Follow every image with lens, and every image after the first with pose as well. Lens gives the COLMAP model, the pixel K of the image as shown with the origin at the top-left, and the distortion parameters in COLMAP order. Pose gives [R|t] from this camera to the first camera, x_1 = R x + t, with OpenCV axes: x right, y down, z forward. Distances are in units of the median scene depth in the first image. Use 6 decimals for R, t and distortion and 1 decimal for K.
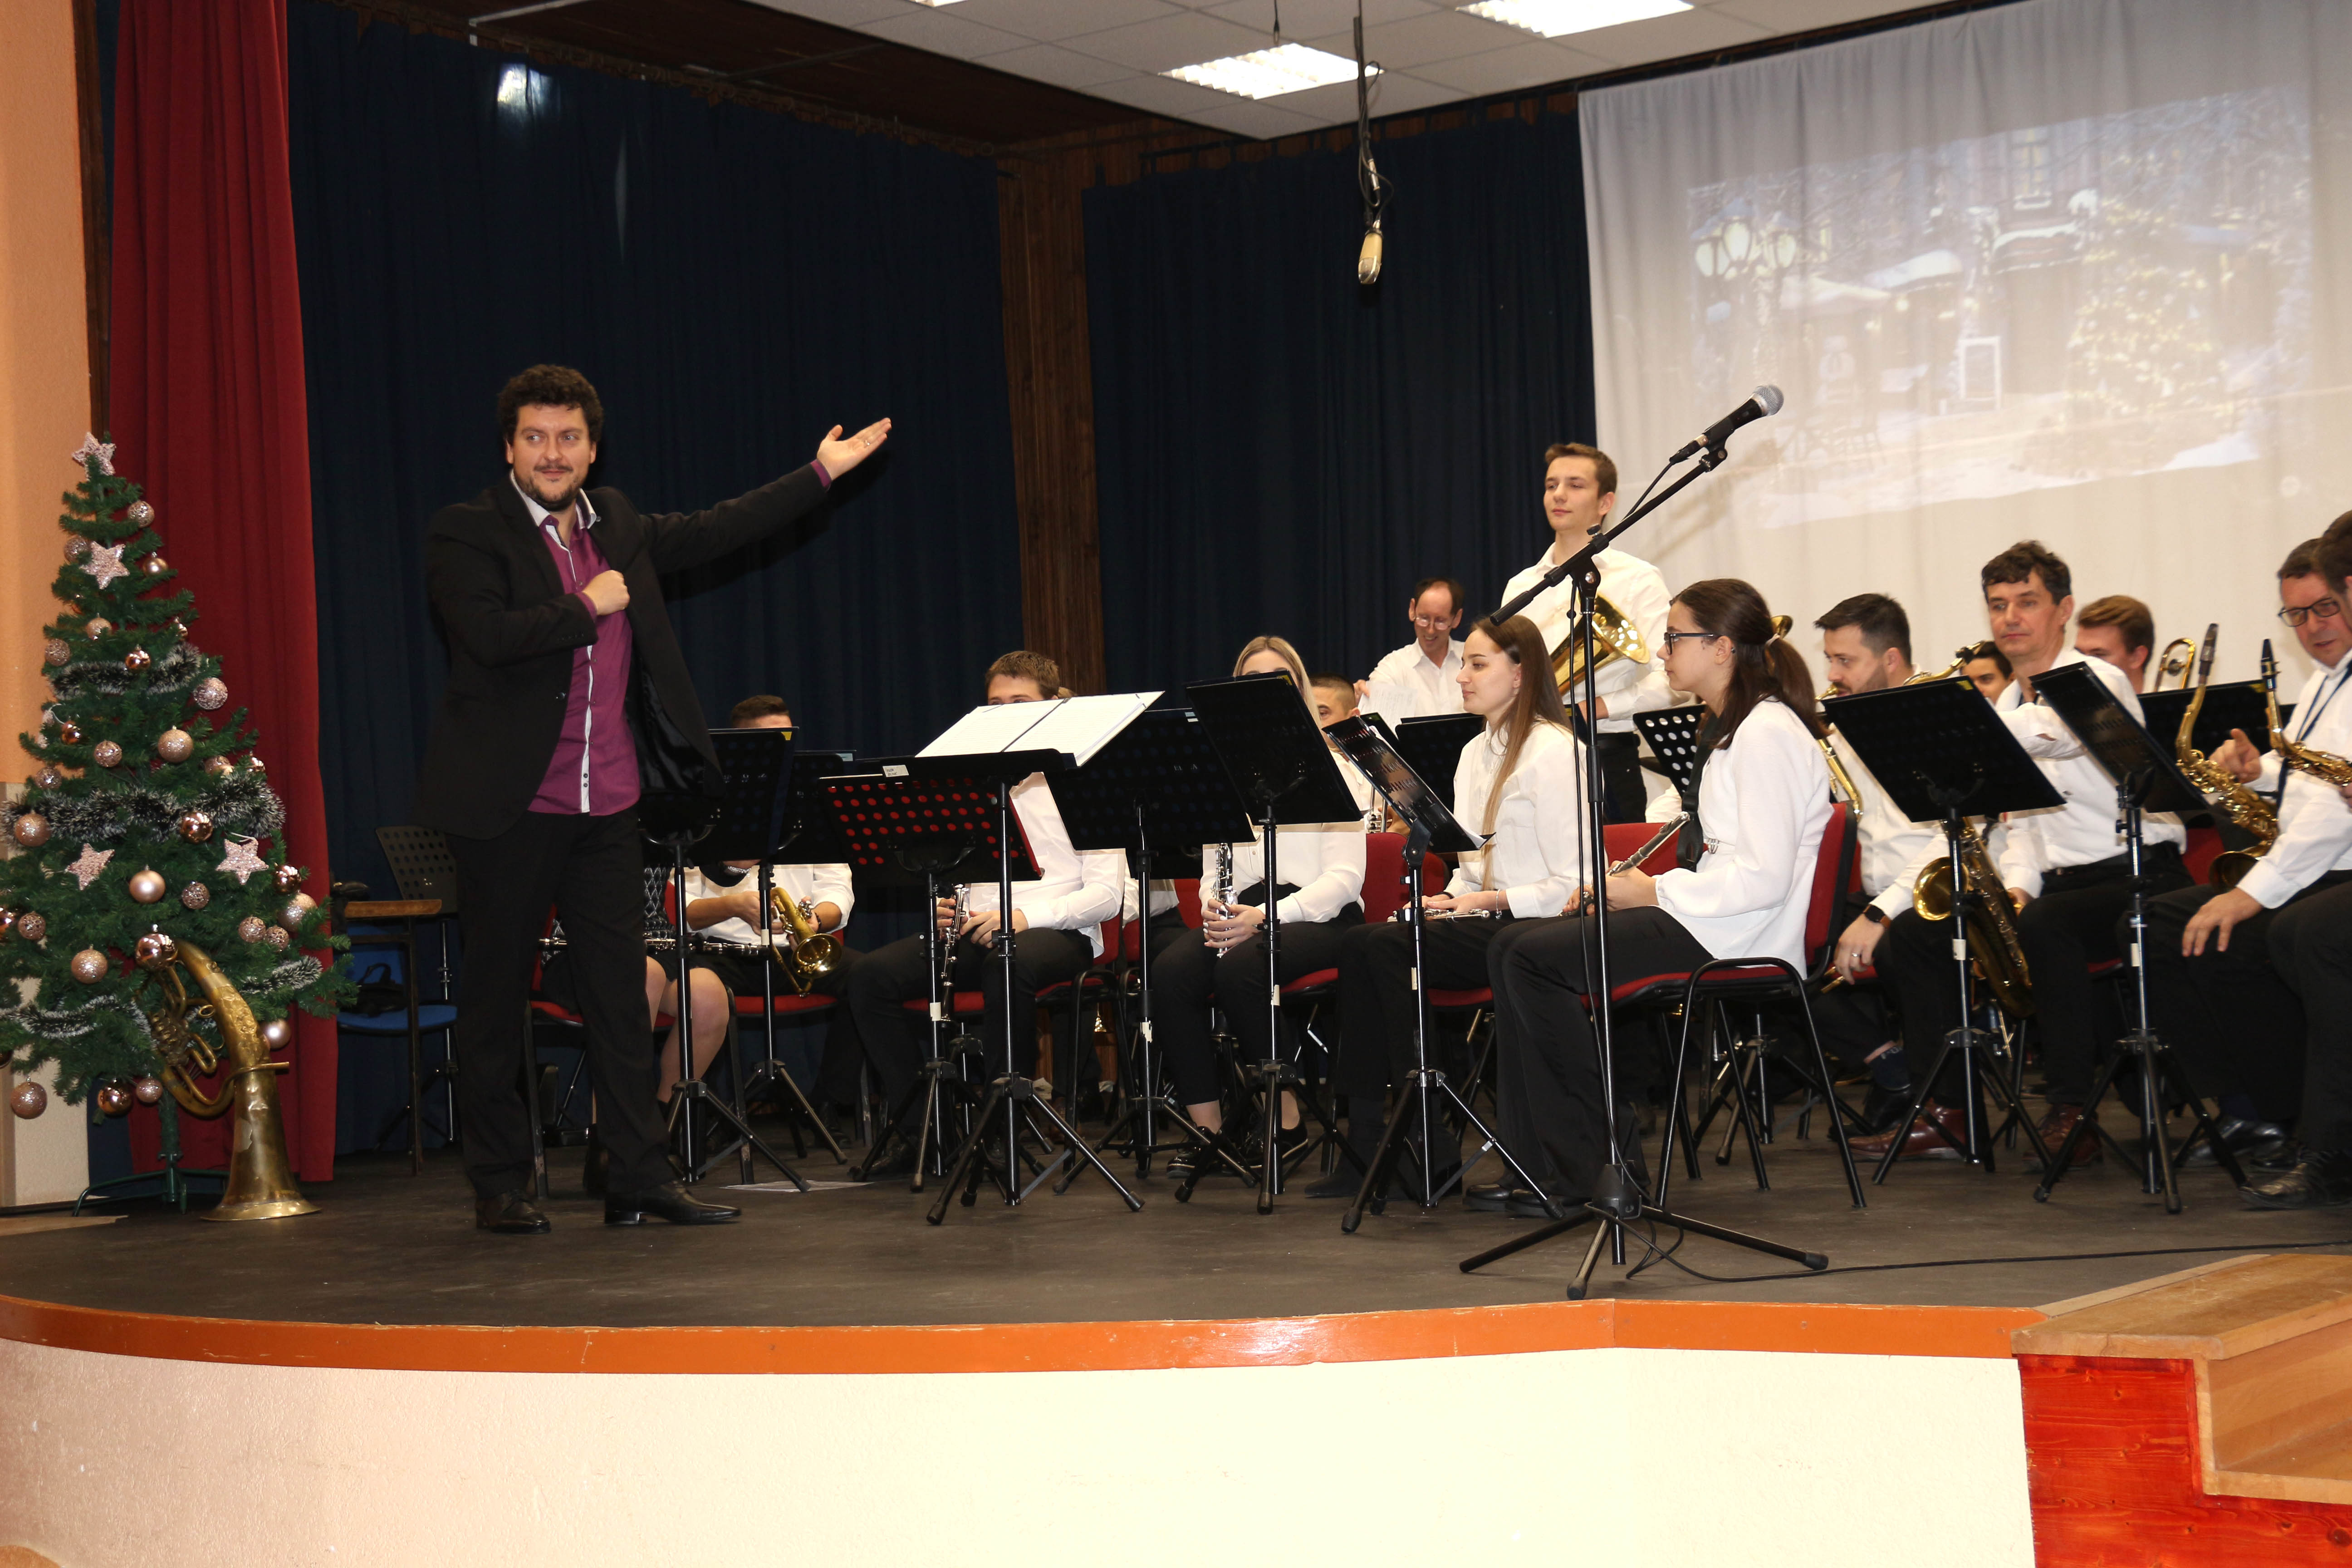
lens RADIAL K [[3785.1, 0, 1179.3], [0, 3785.1, 780.0], [0, 0, 1]] dist [0.163492, 0.000000]
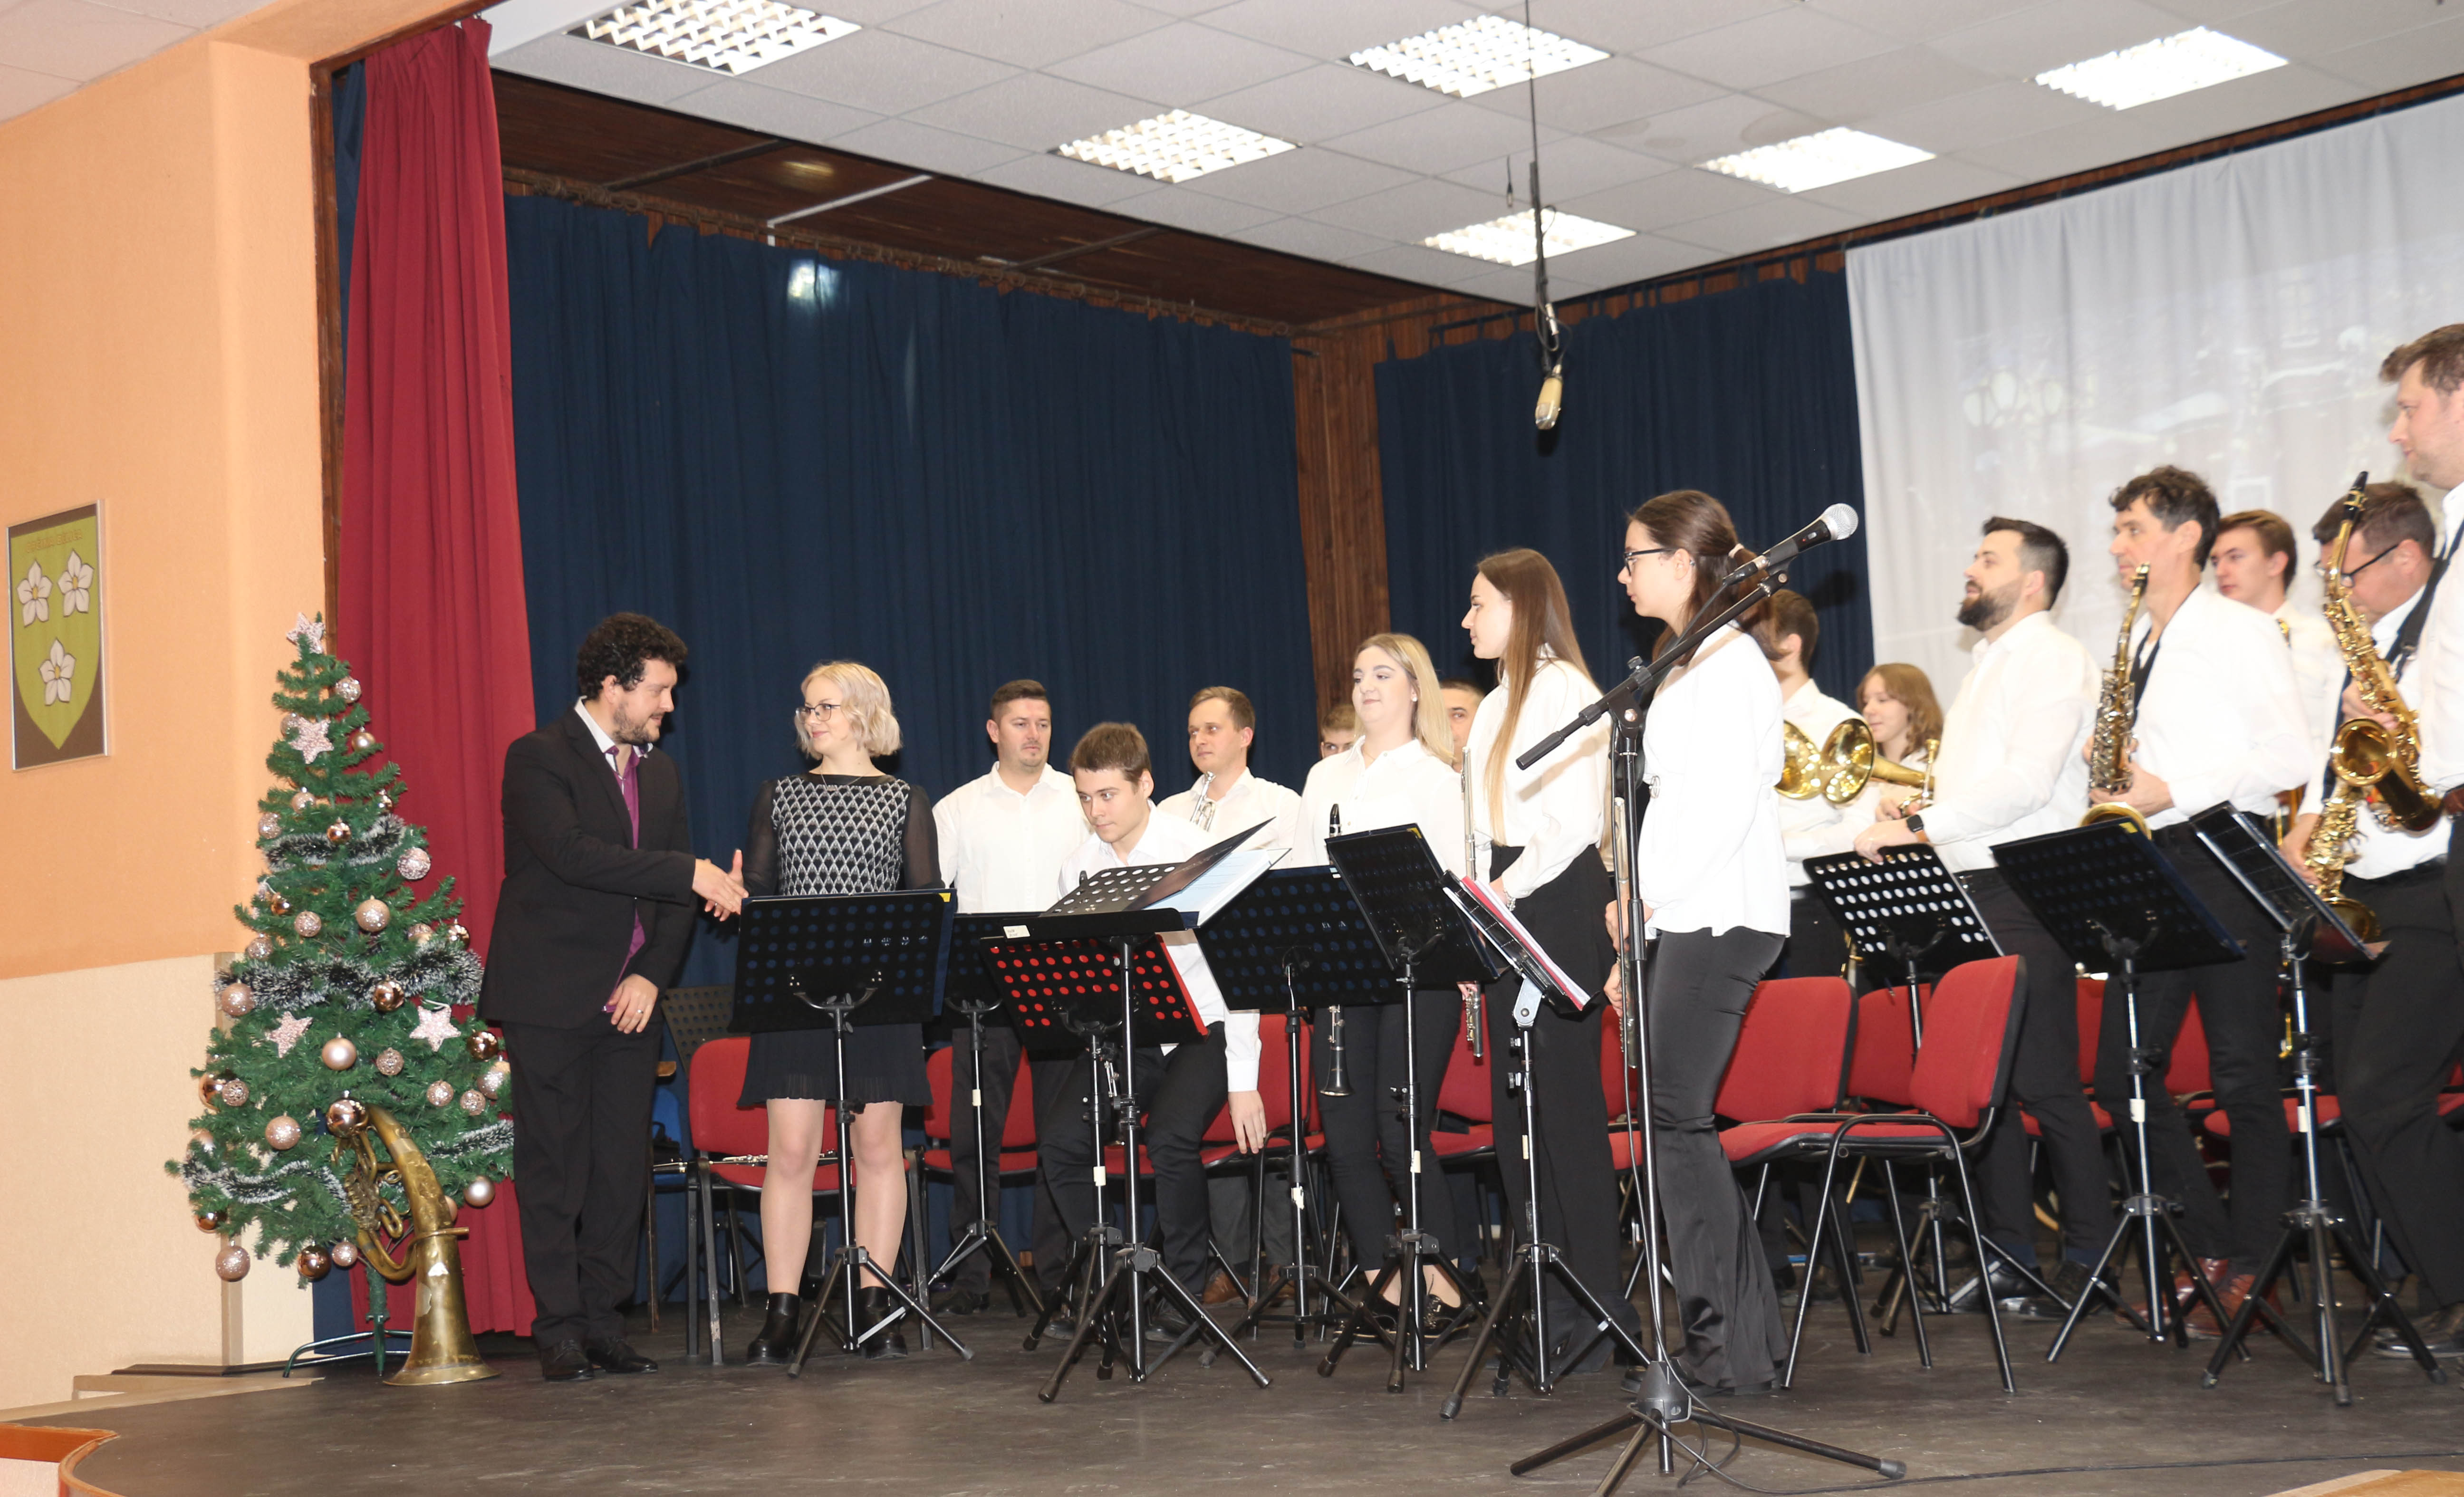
lens RADIAL K [[3368.2, 0, 1267.8], [0, 3368.2, 827.4], [0, 0, 1]] dist [0.085277, 0.000000]
pose [[0.992141, -0.015803, -0.124121, 0.065557], [0.012118, 0.999465, -0.030387, -0.001542], [0.124535, 0.028644, 0.991802, 0.098532]]
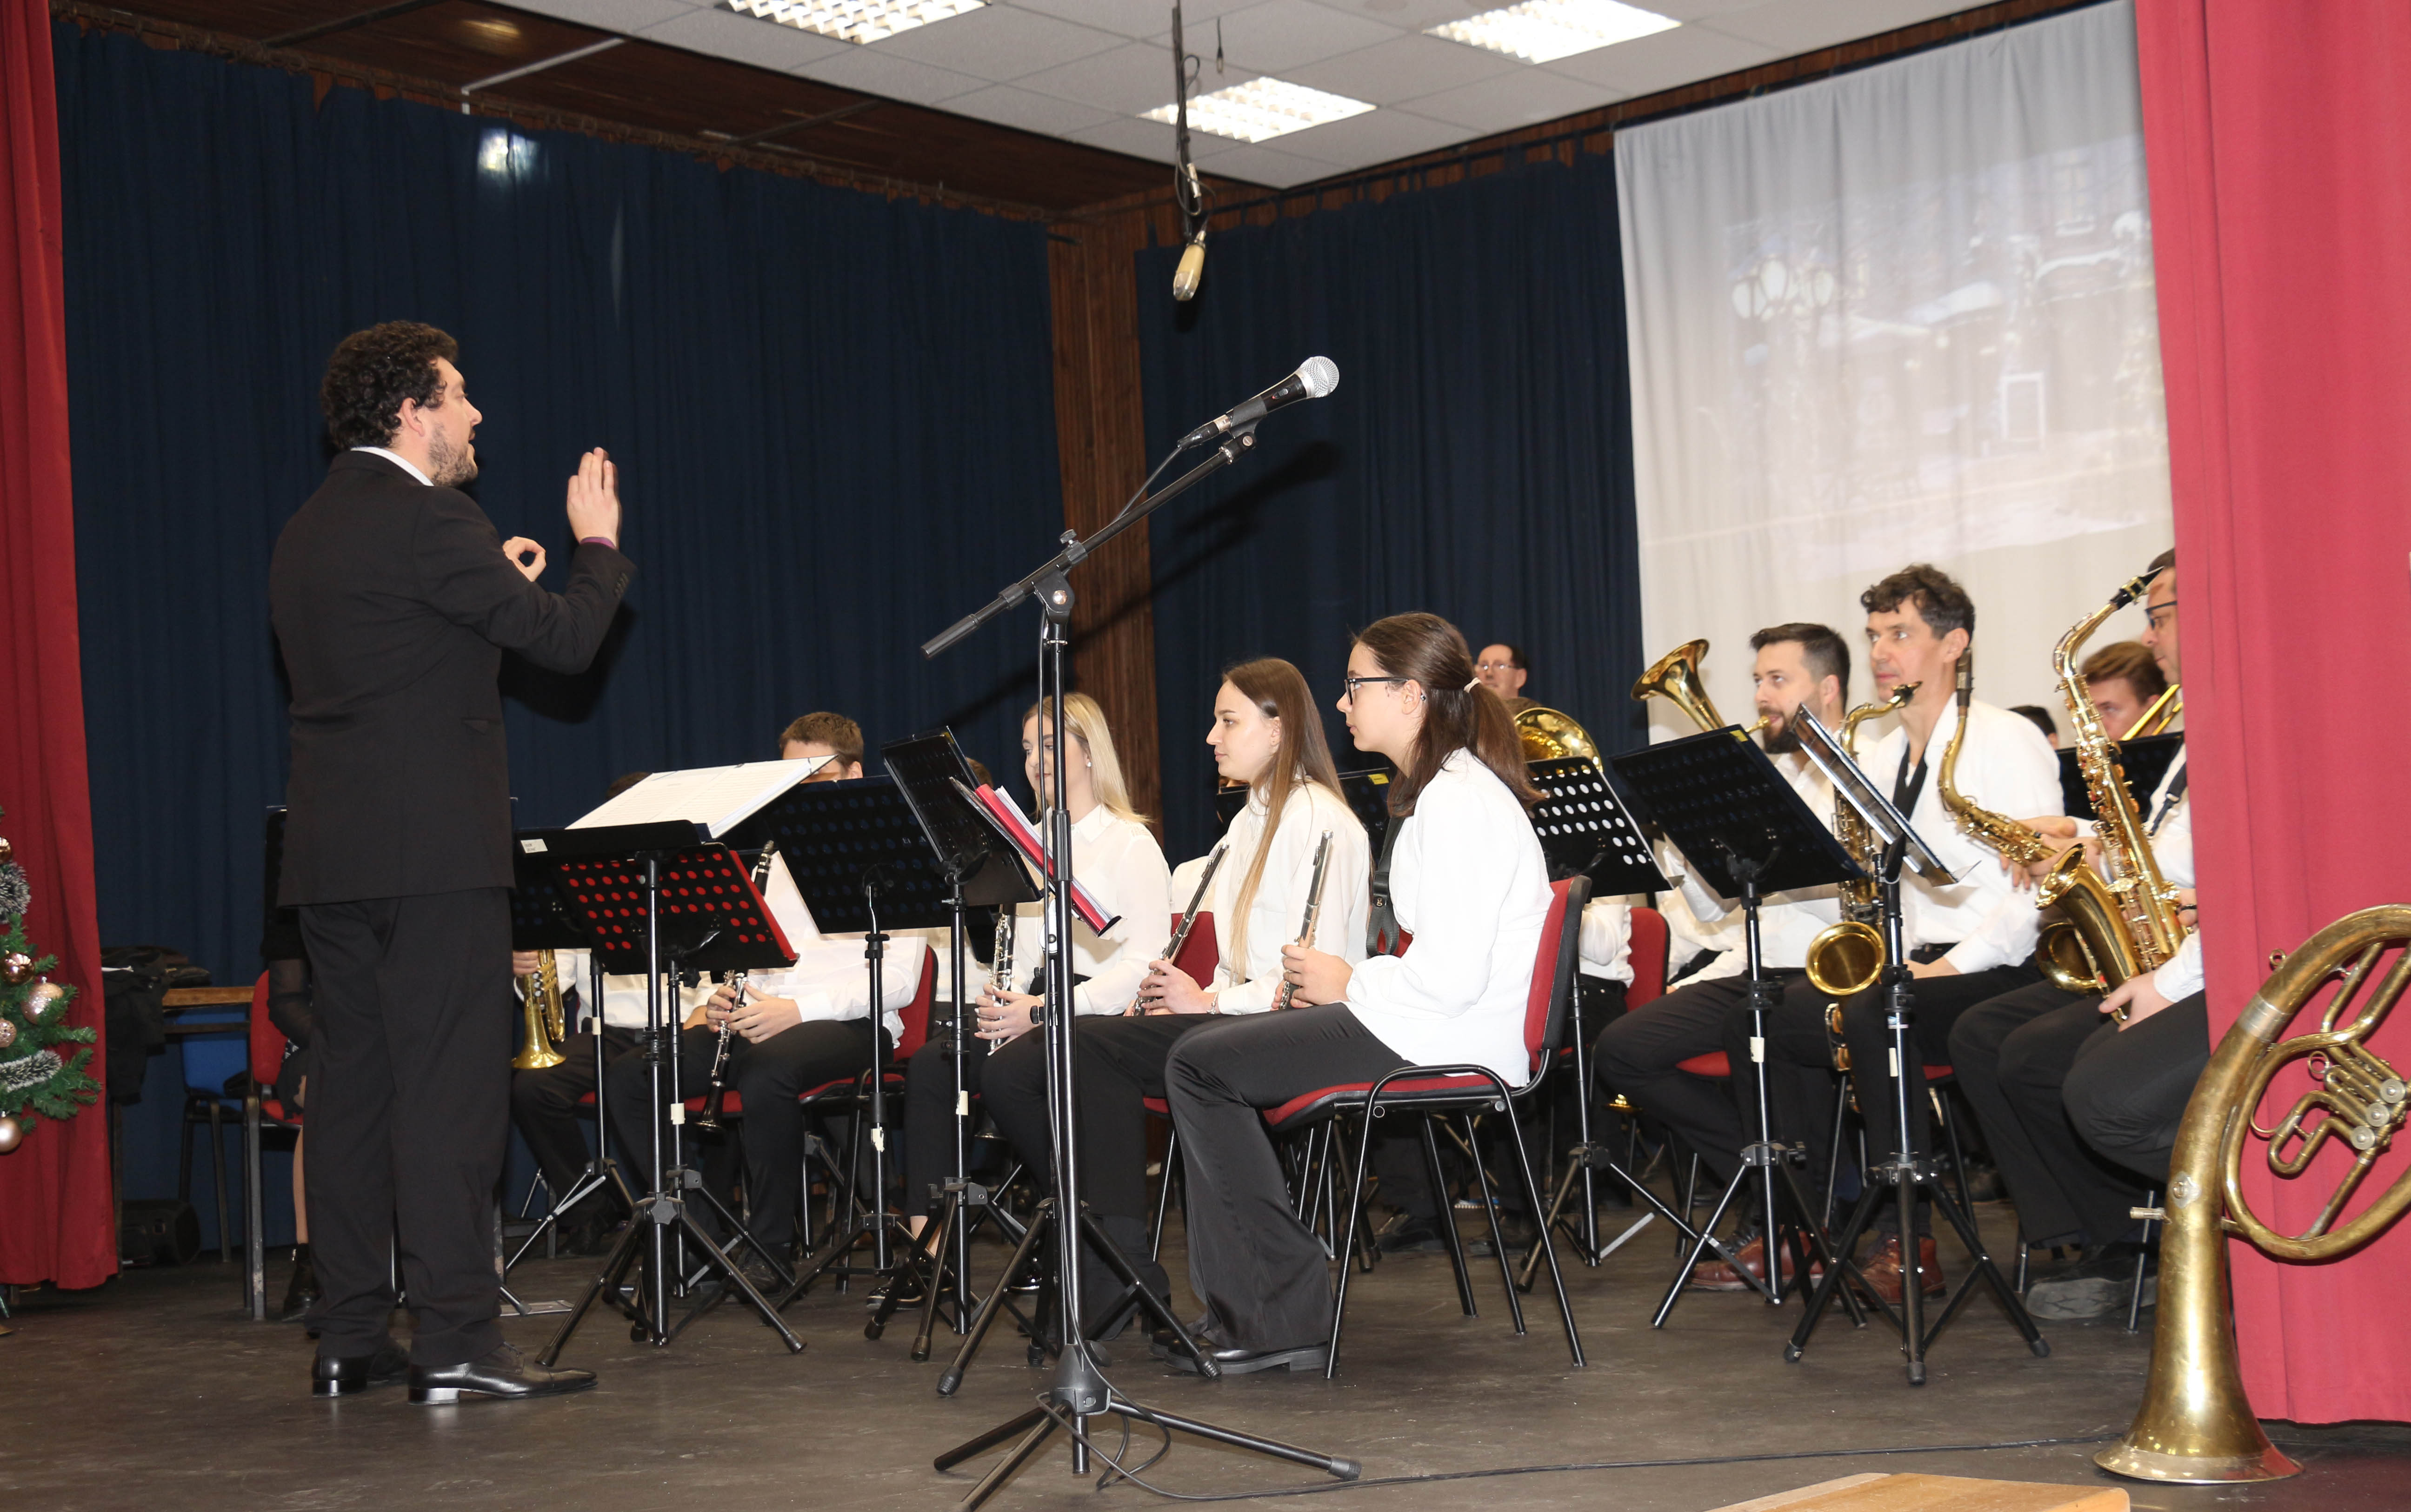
lens RADIAL K [[3324.1, 0, 1267.6], [0, 3324.1, 811.9], [0, 0, 1]] dist [0.092785, 0.000000]
pose [[0.993028, -0.007665, -0.117632, 0.123306], [0.006368, 0.999915, -0.011396, -0.000417], [0.117709, 0.010568, 0.992992, 0.168947]]
